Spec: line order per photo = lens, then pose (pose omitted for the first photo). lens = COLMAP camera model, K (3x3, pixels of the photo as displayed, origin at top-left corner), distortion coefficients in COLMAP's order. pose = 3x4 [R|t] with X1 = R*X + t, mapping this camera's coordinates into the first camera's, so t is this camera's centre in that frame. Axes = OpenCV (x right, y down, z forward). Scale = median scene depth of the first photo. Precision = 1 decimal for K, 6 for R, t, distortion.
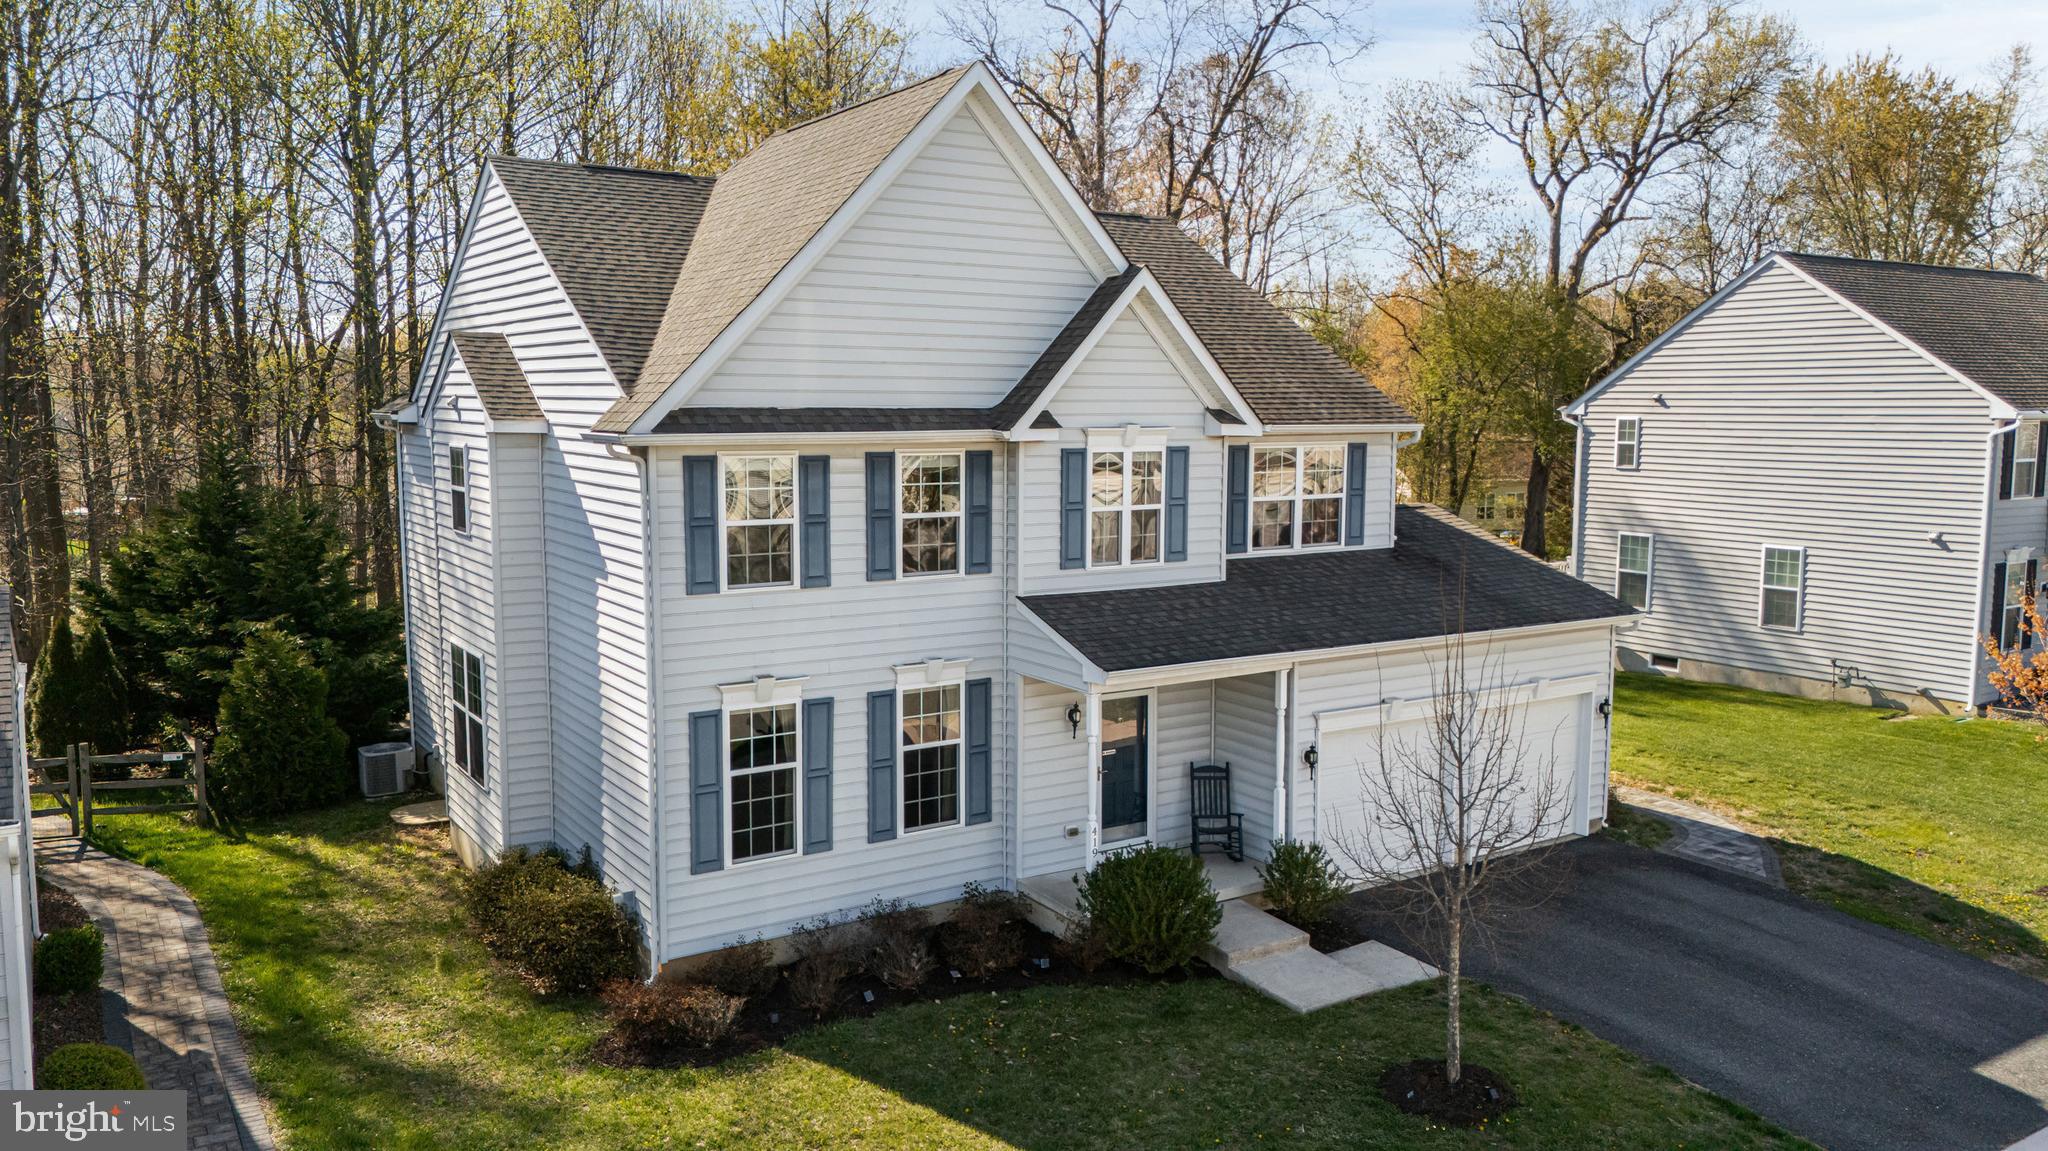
lens RADIAL K [[1511.0, 0, 1030.1], [0, 1511.0, 566.2], [0, 0, 1]] dist [0.069457, -0.062475]
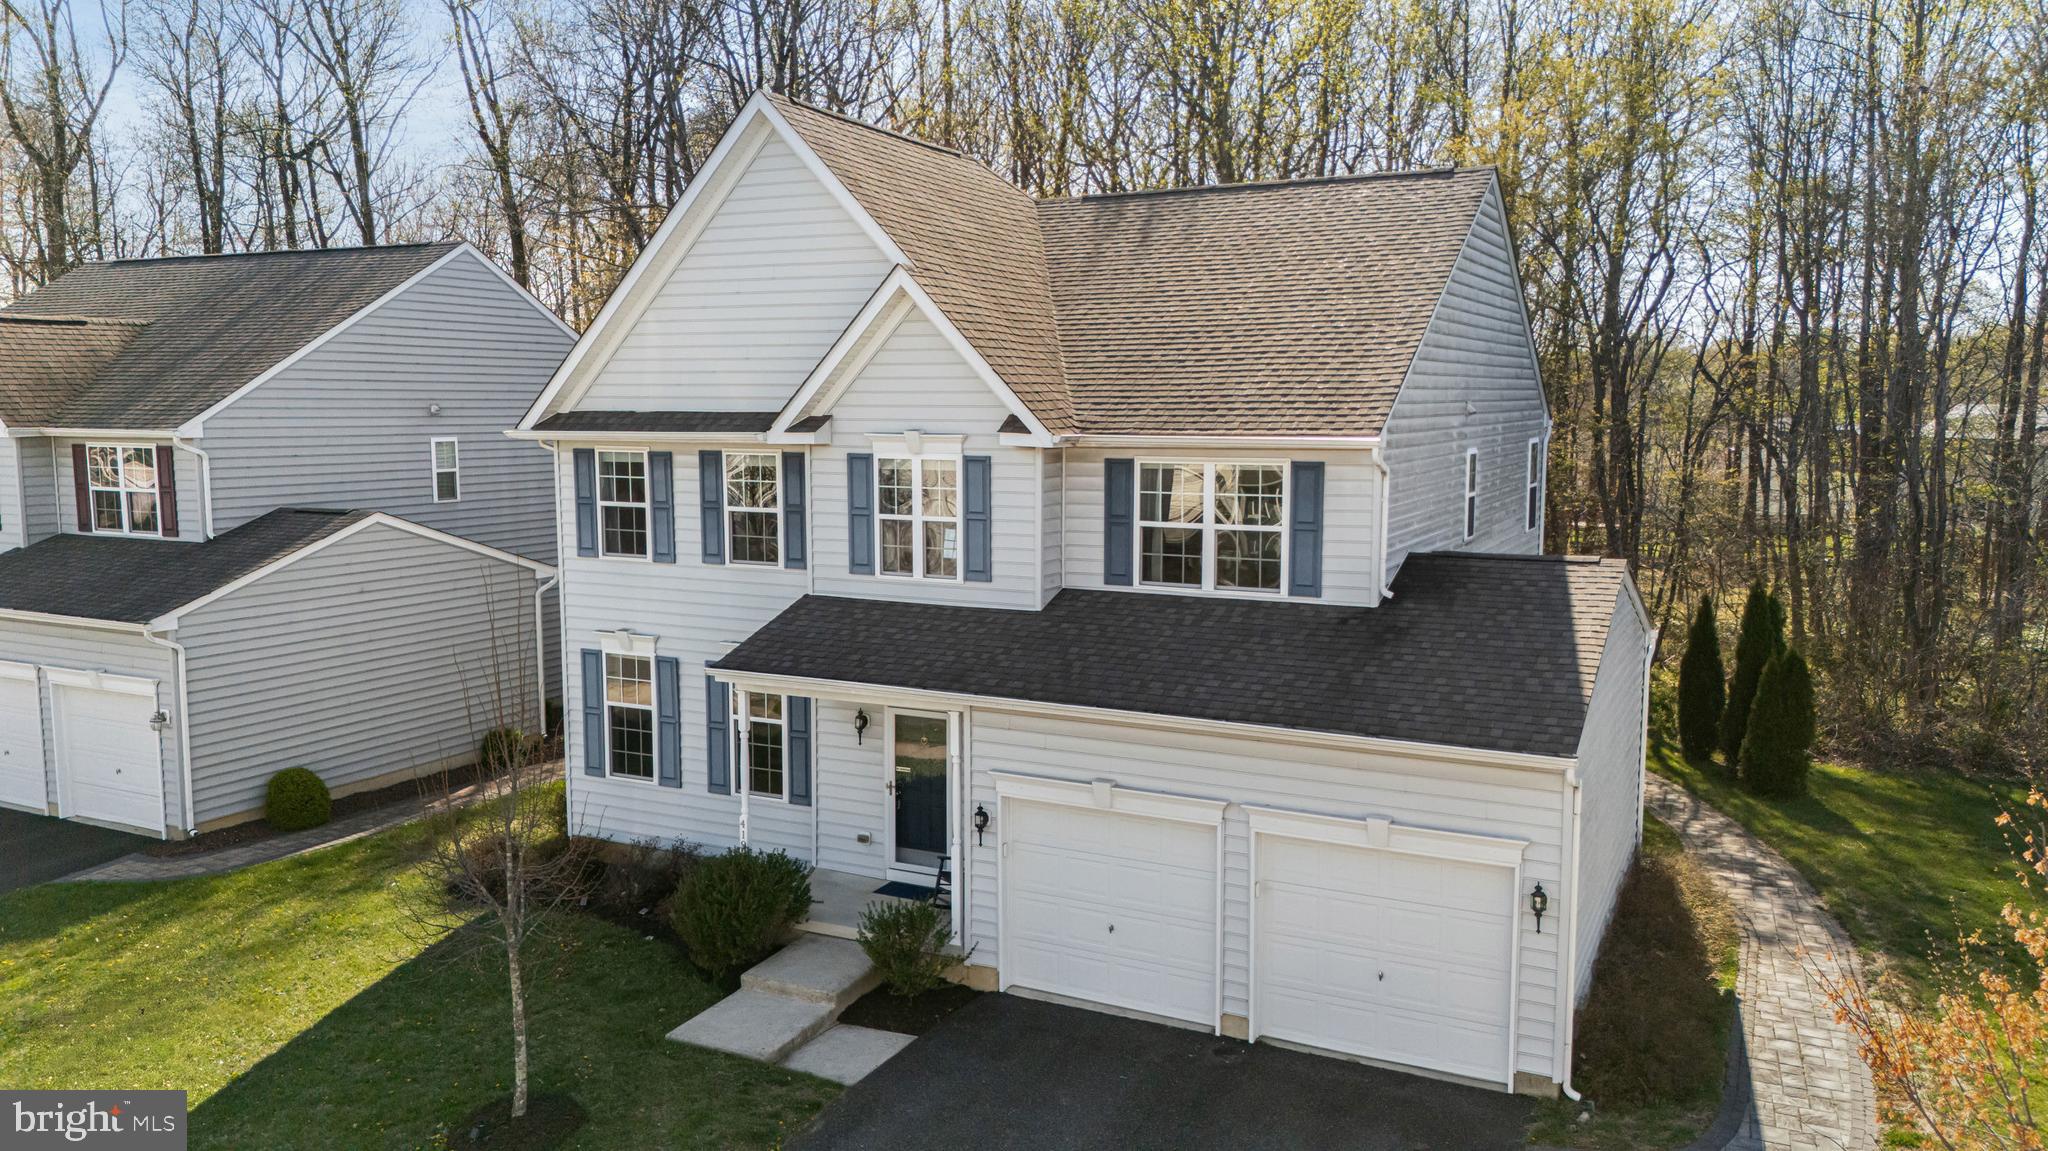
lens RADIAL K [[1511.0, 0, 1030.1], [0, 1511.0, 566.2], [0, 0, 1]] dist [0.069457, -0.062475]
pose [[0.502380, 0.090239, -0.859925, 0.982106], [-0.094337, 0.994322, 0.049230, -0.065885], [0.859486, 0.056391, 0.508040, 0.615273]]
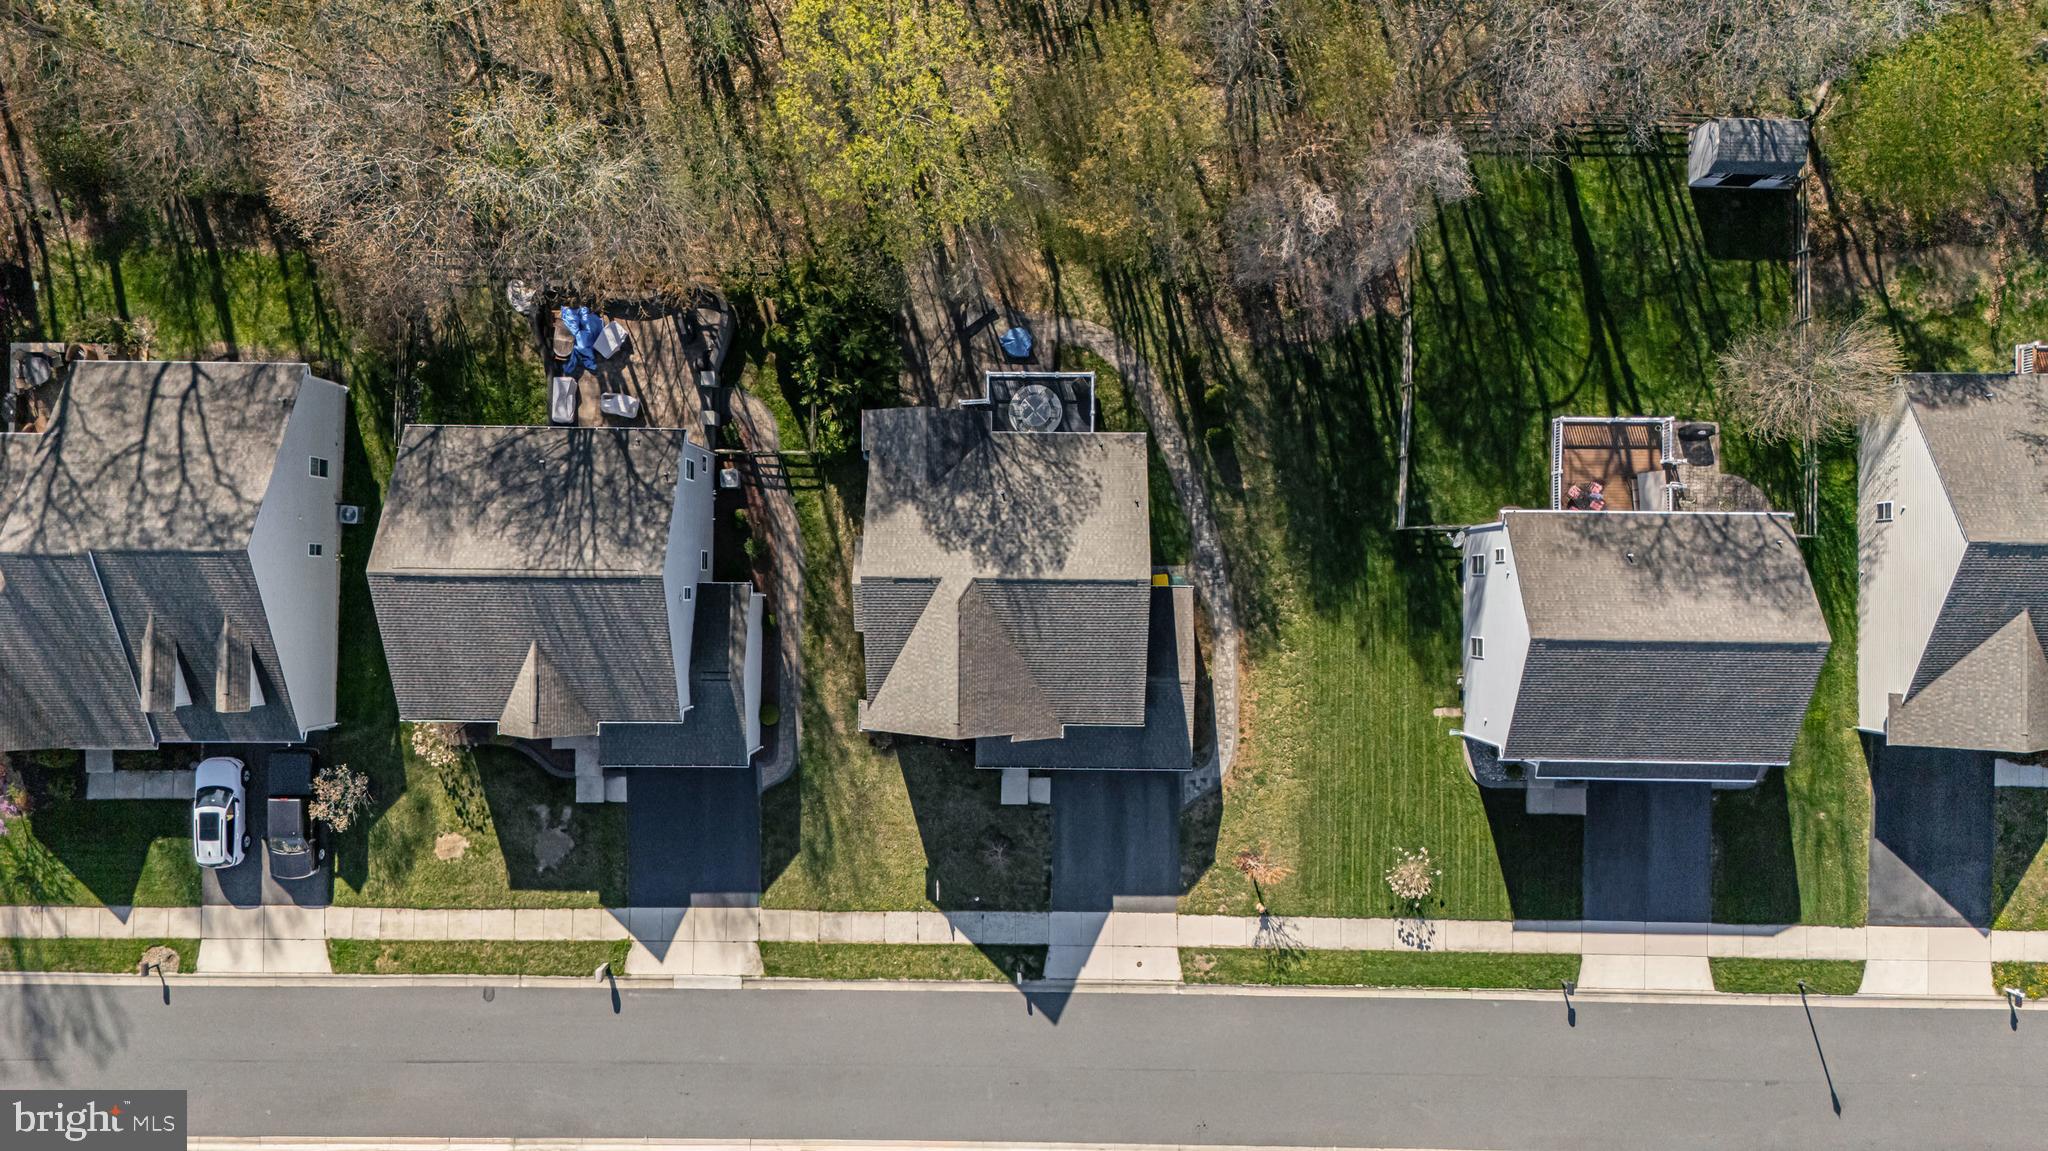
lens RADIAL K [[1511.0, 0, 1030.1], [0, 1511.0, 566.2], [0, 0, 1]] dist [0.069457, -0.062475]
pose [[0.834372, 0.550892, -0.018468, -0.043398], [-0.053953, 0.114969, 0.991903, -3.649057], [0.548554, -0.826620, 0.125649, 0.951605]]
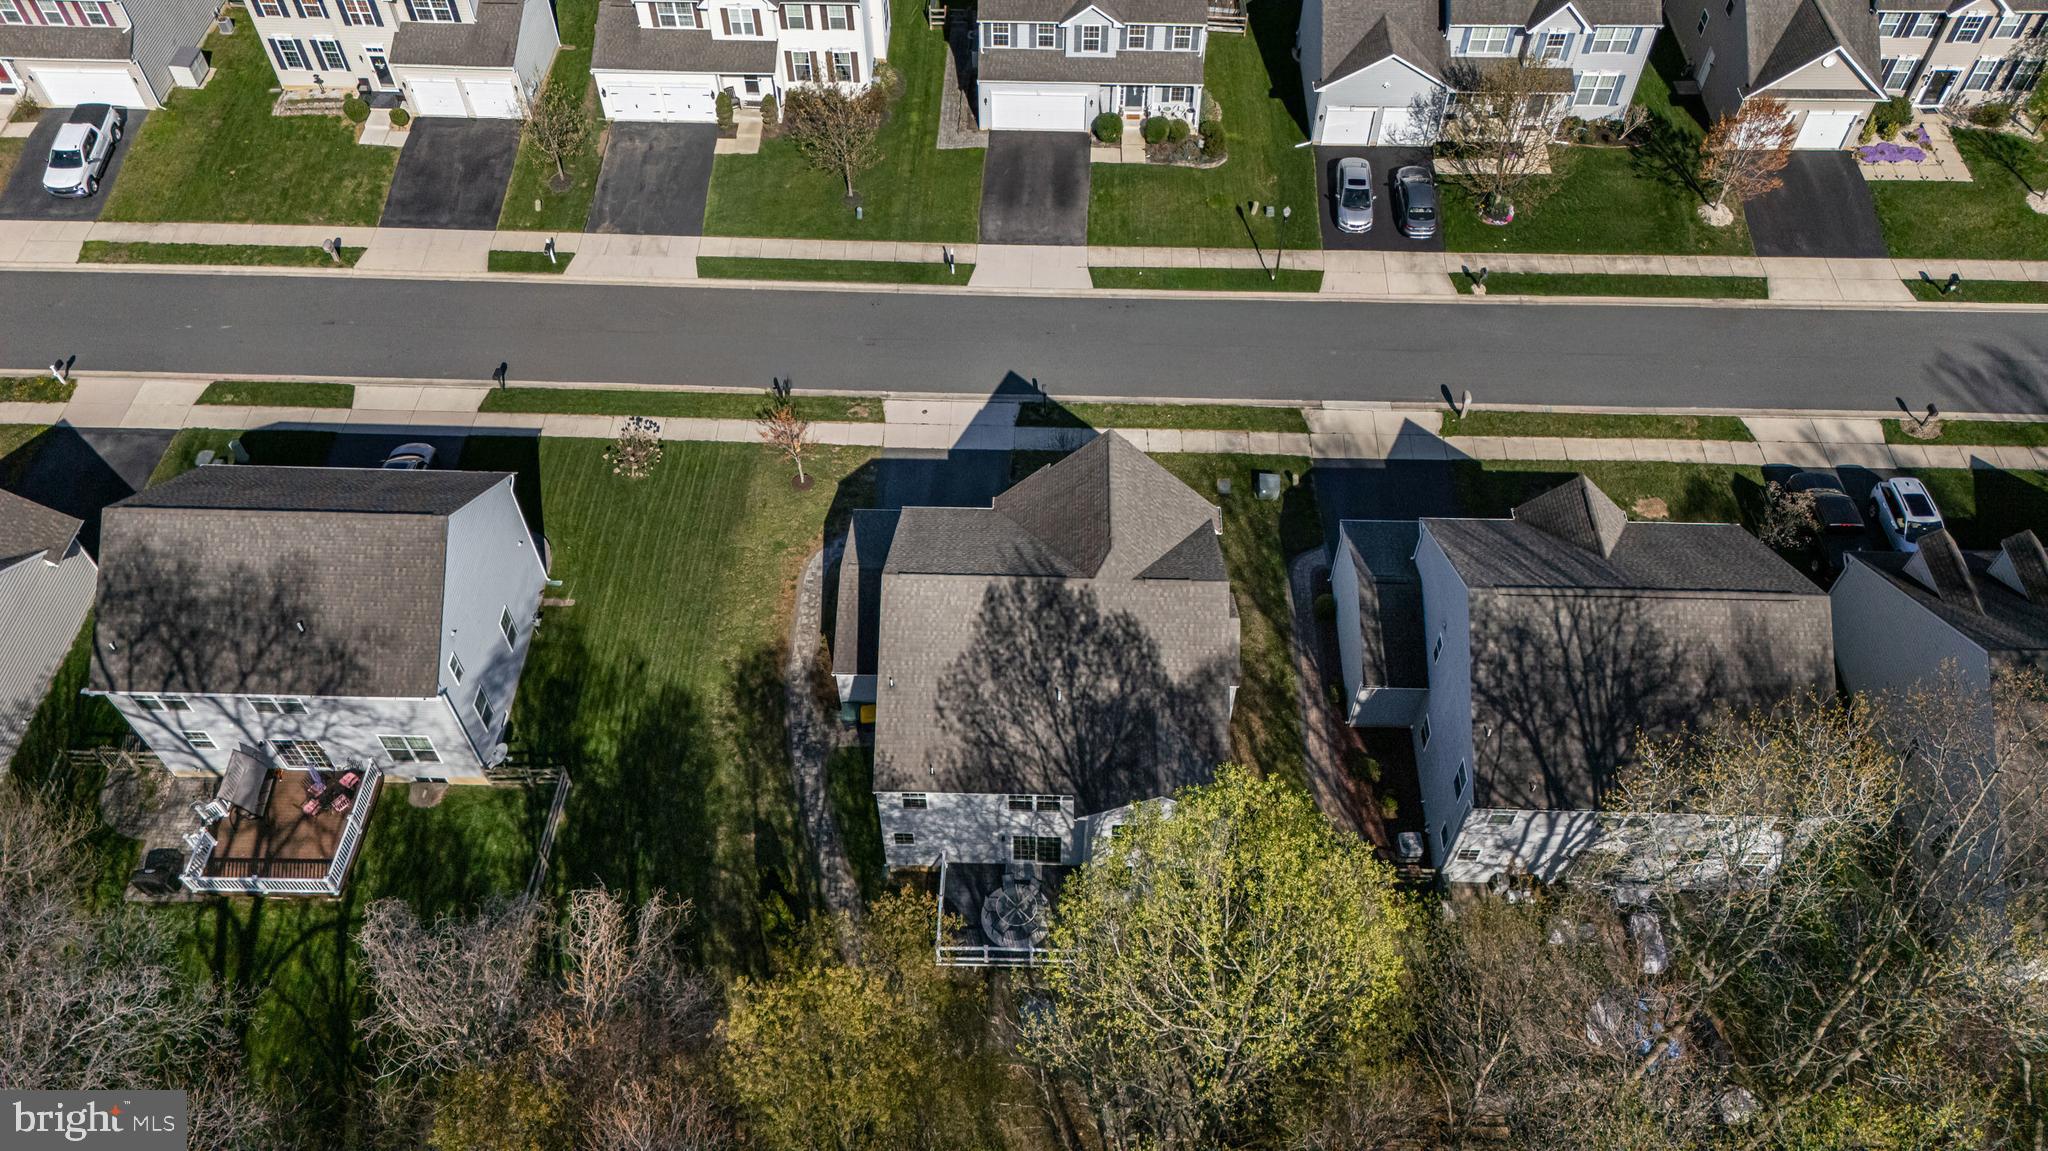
lens RADIAL K [[1511.0, 0, 1030.1], [0, 1511.0, 566.2], [0, 0, 1]] dist [0.069457, -0.062475]
pose [[-0.825871, -0.443608, 0.348064, -1.059647], [0.057842, 0.547380, 0.834883, -2.677653], [-0.560884, 0.709639, -0.426406, 2.524647]]
